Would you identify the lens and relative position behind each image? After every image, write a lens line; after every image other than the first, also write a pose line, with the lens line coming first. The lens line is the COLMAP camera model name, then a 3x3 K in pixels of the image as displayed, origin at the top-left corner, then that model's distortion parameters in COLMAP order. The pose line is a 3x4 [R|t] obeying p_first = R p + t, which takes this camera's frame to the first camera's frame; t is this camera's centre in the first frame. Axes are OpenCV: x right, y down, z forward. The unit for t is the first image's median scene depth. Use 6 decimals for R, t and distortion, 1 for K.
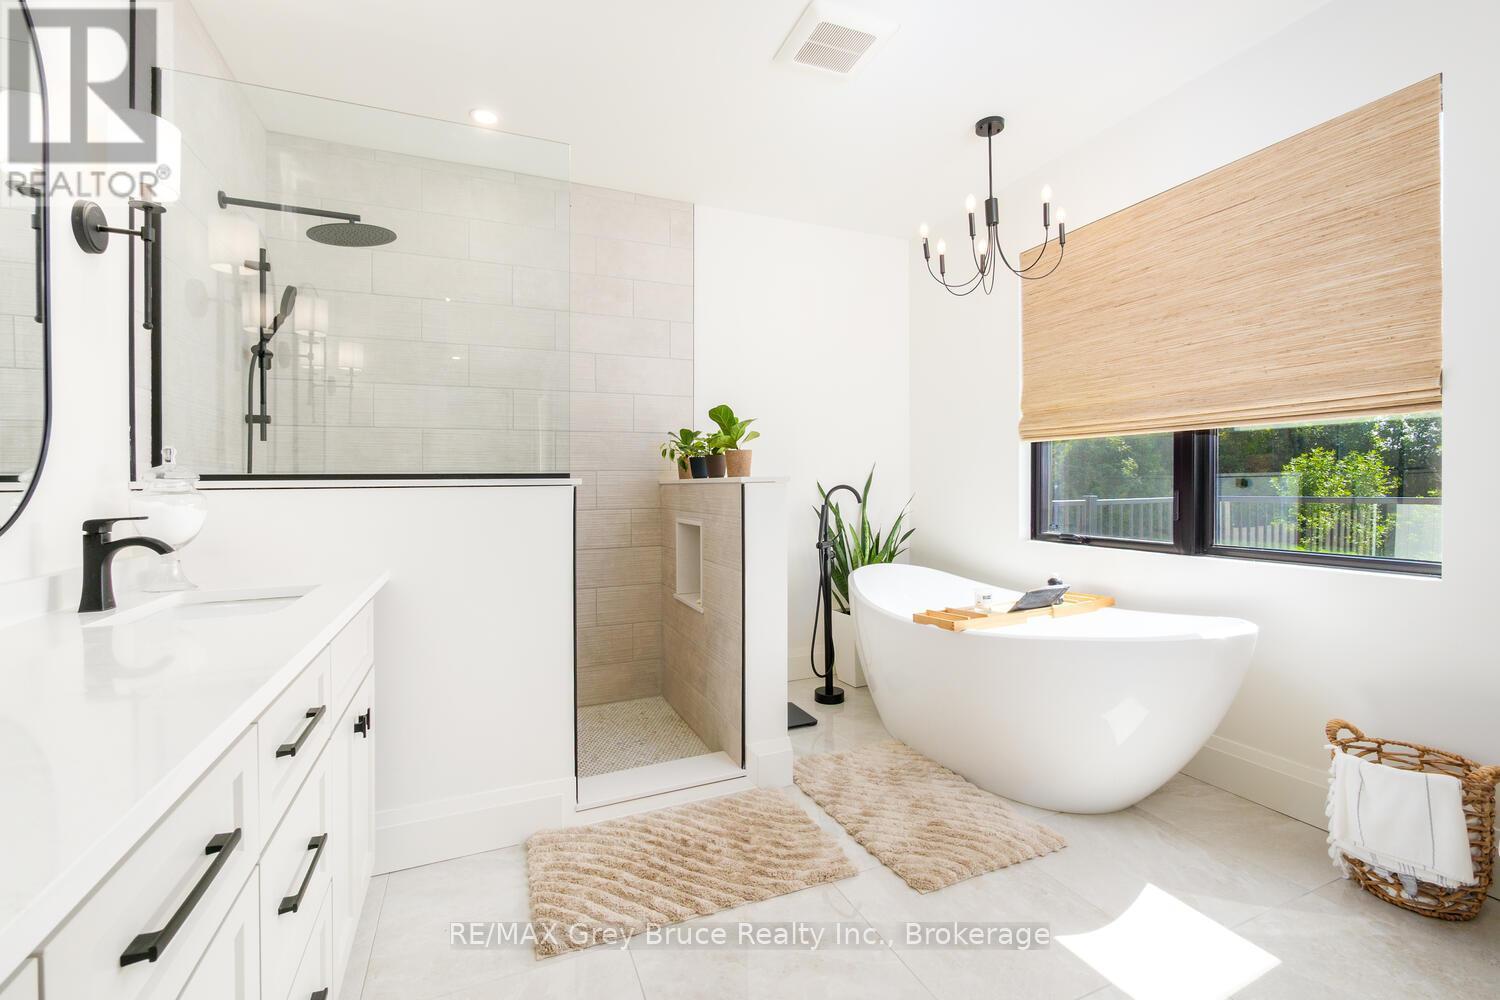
lens RADIAL K [[636.4, 0, 746.3], [0, 636.4, 488.0], [0, 0, 1]] dist [-0.000869, 0.000560]
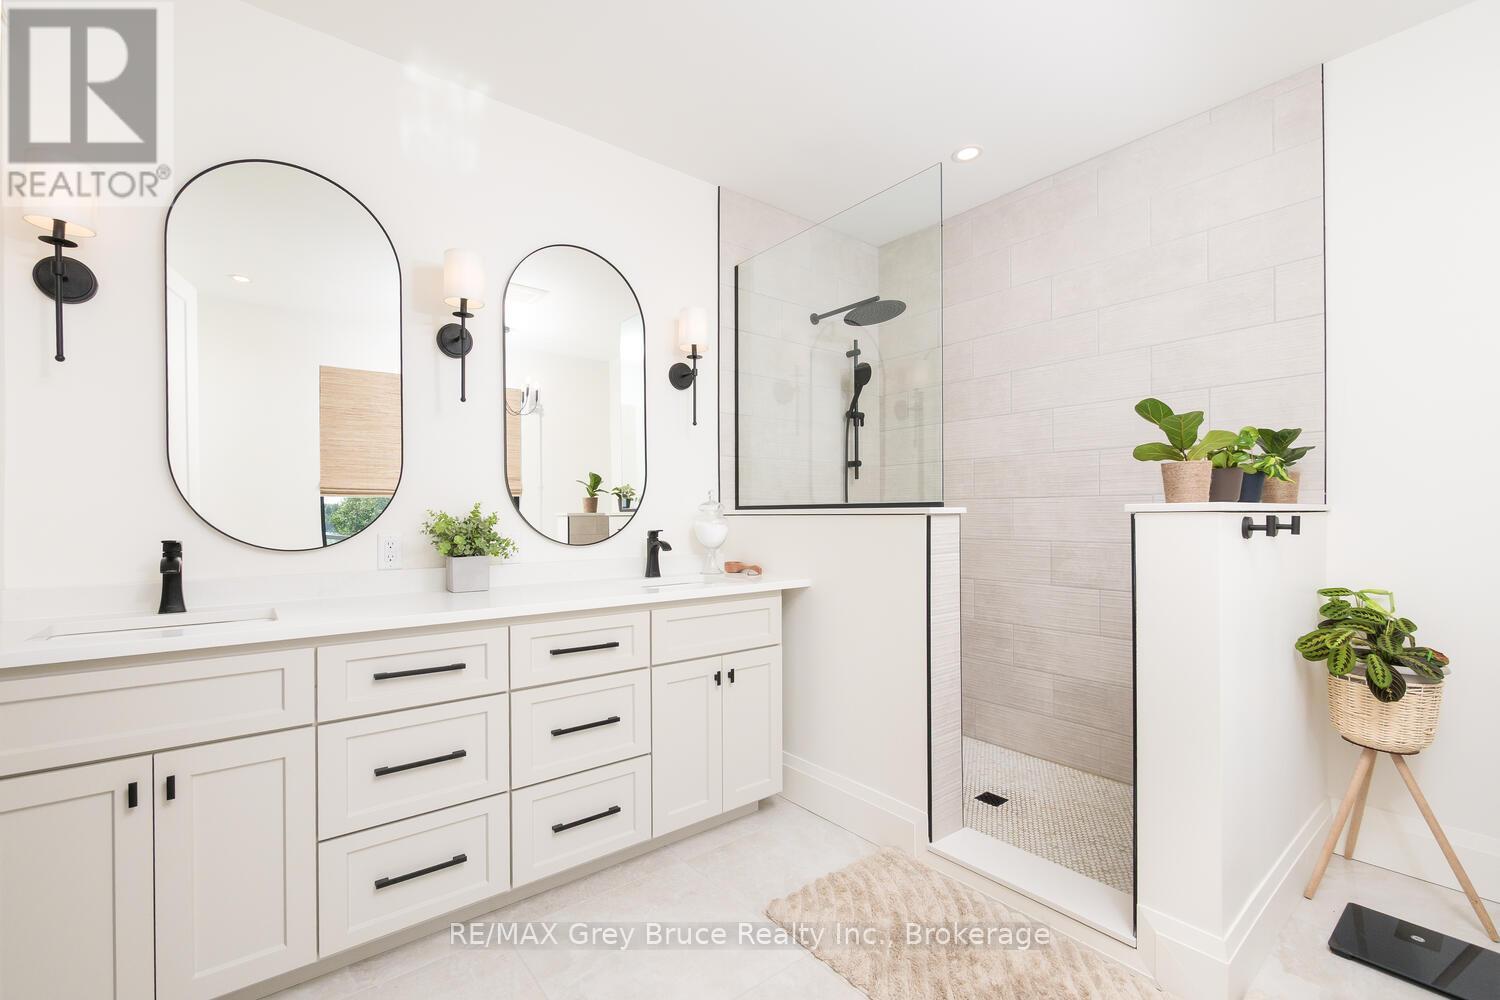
lens RADIAL K [[636.4, 0, 752.1], [0, 636.4, 508.6], [0, 0, 1]] dist [-0.000869, 0.000560]
pose [[0.289140, 0.001018, -0.957286, 0.492467], [-0.004831, 0.999988, -0.000395, -0.009266], [0.957275, 0.004739, 0.289141, 0.387842]]
